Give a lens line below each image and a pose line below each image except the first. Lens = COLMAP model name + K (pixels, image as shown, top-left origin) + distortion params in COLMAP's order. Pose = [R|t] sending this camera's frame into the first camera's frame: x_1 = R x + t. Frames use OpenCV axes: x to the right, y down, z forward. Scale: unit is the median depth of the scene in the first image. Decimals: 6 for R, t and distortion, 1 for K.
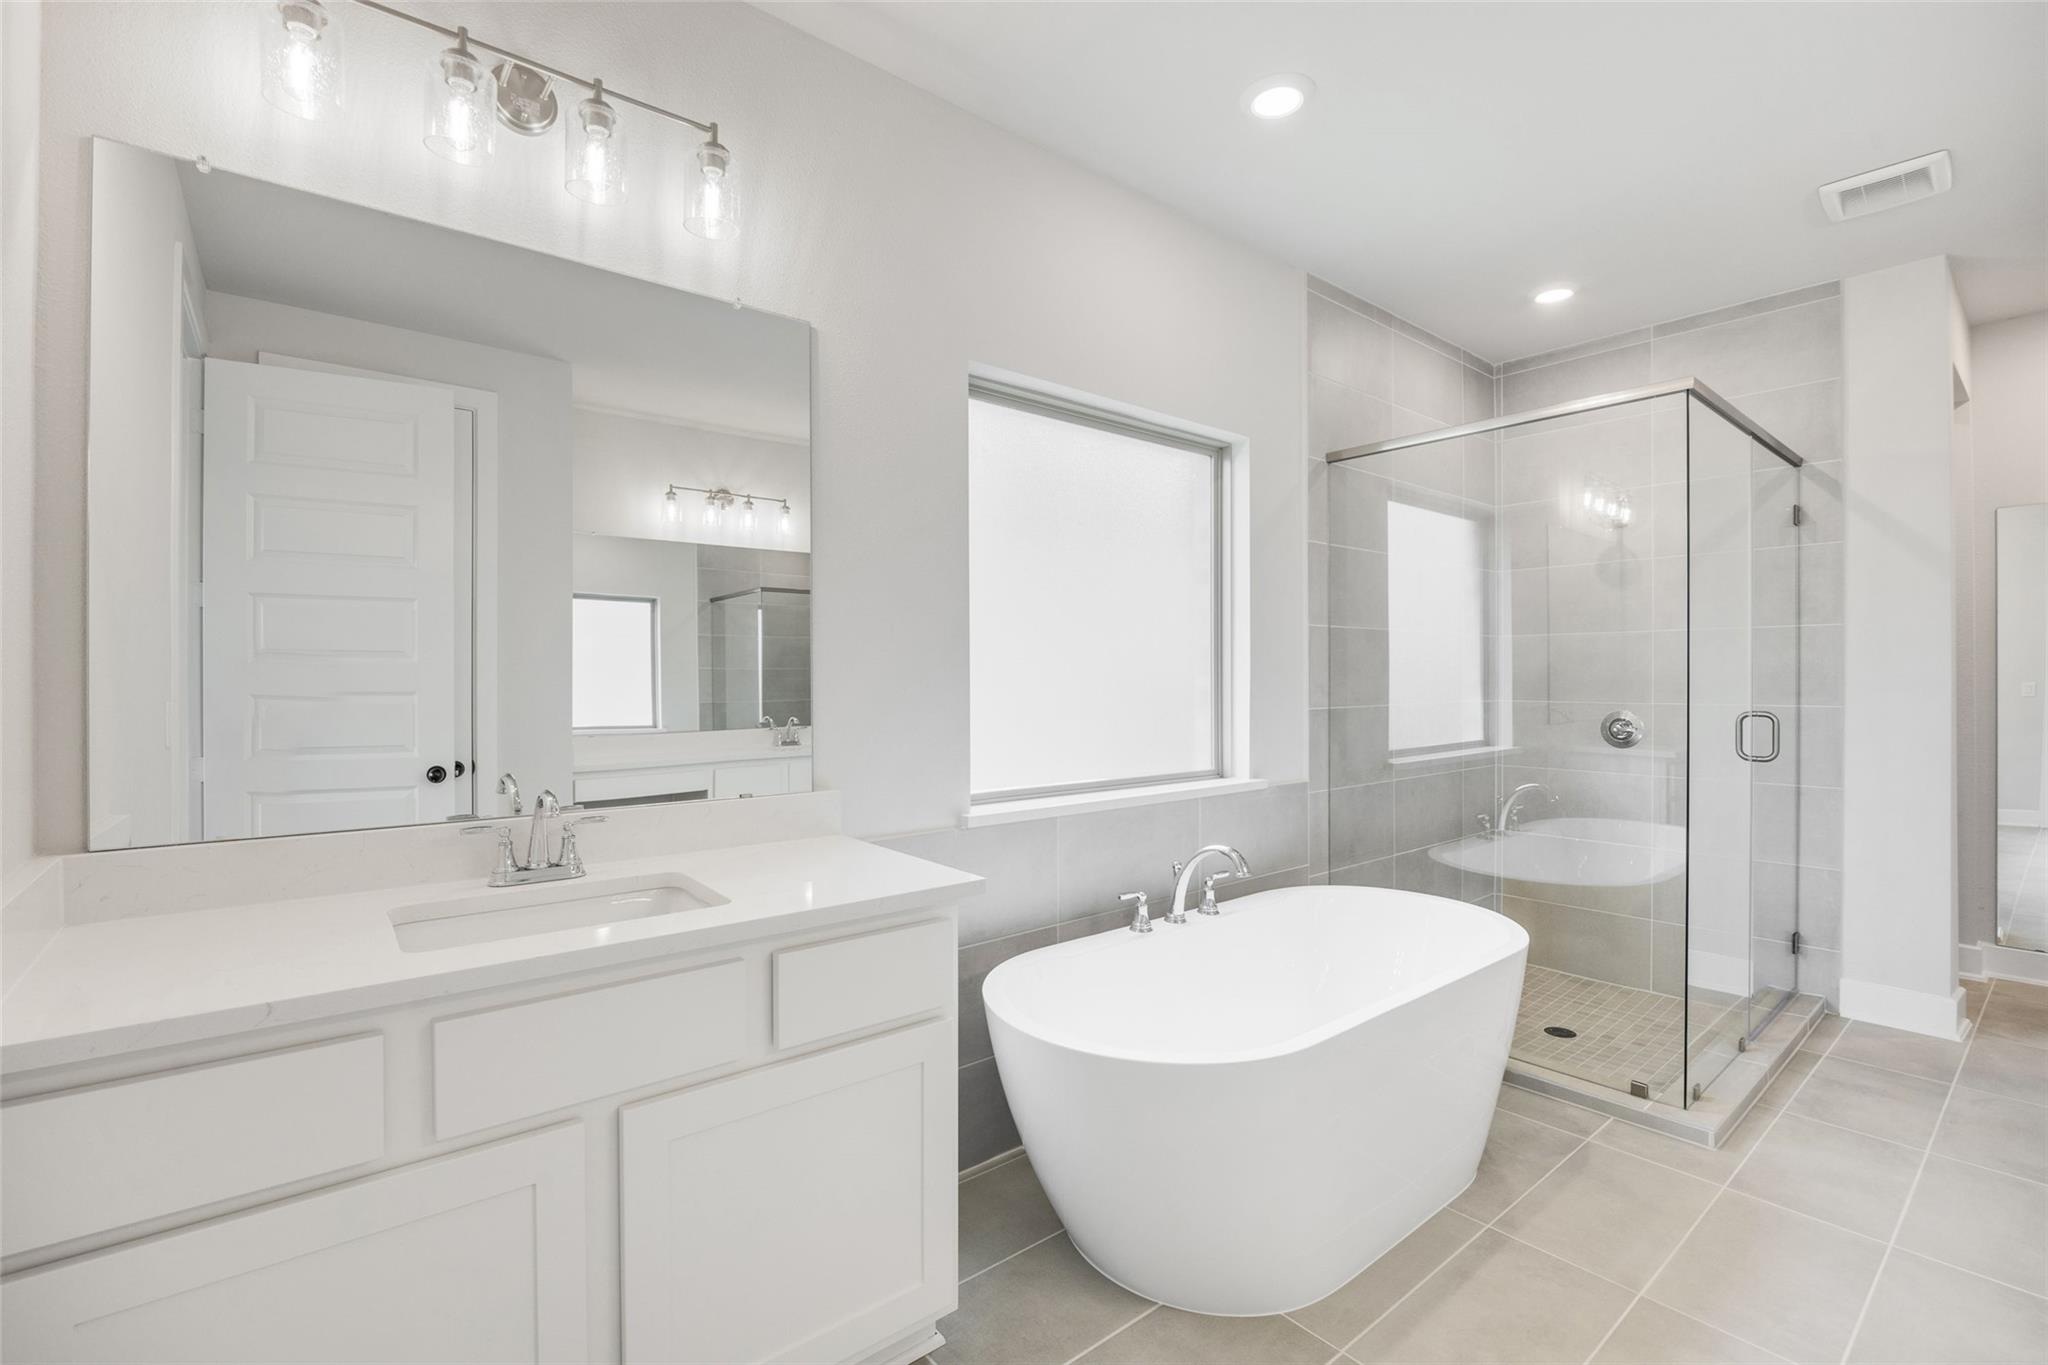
lens RADIAL K [[829.0, 0, 1035.1], [0, 829.0, 675.9], [0, 0, 1]] dist [0.001412, 0.000356]
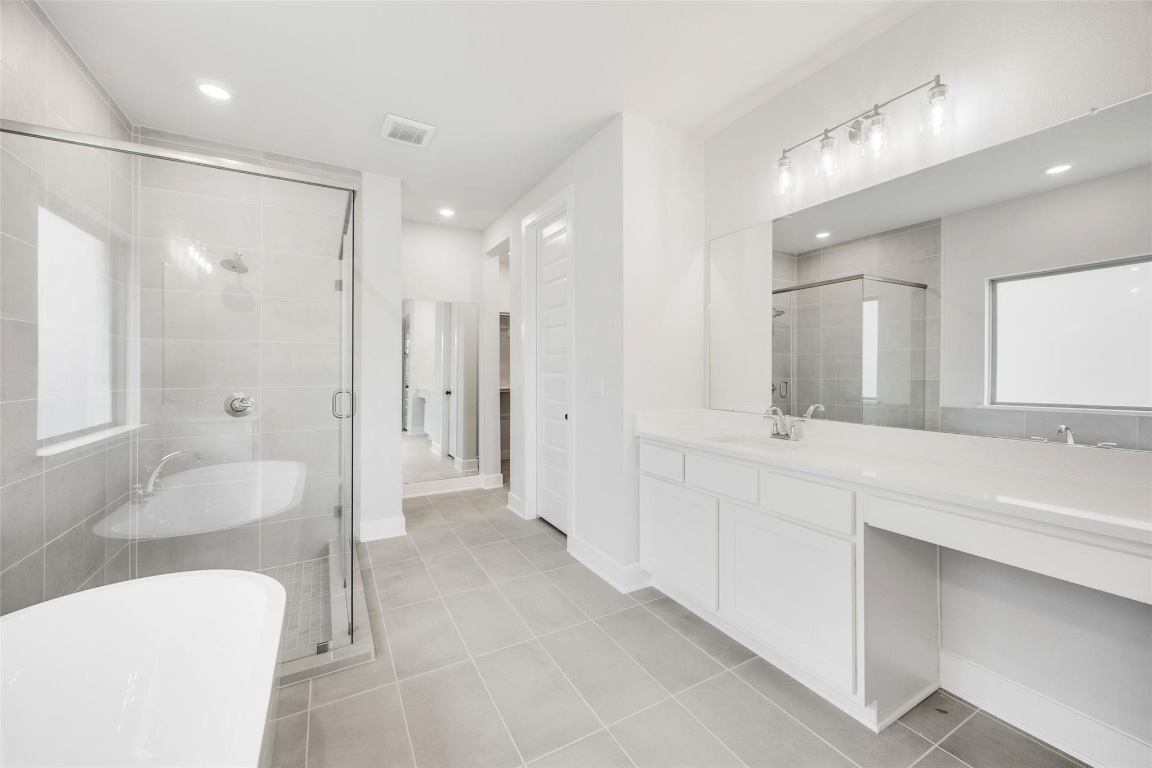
lens RADIAL K [[450.1, 0, 577.2], [0, 450.1, 368.9], [0, 0, 1]] dist [0.000105, 0.000122]
pose [[0.190206, 0.002858, 0.981740, 0.013076], [0.002174, 0.999992, -0.003332, 0.001826], [-0.981742, 0.002768, 0.190198, 0.236076]]
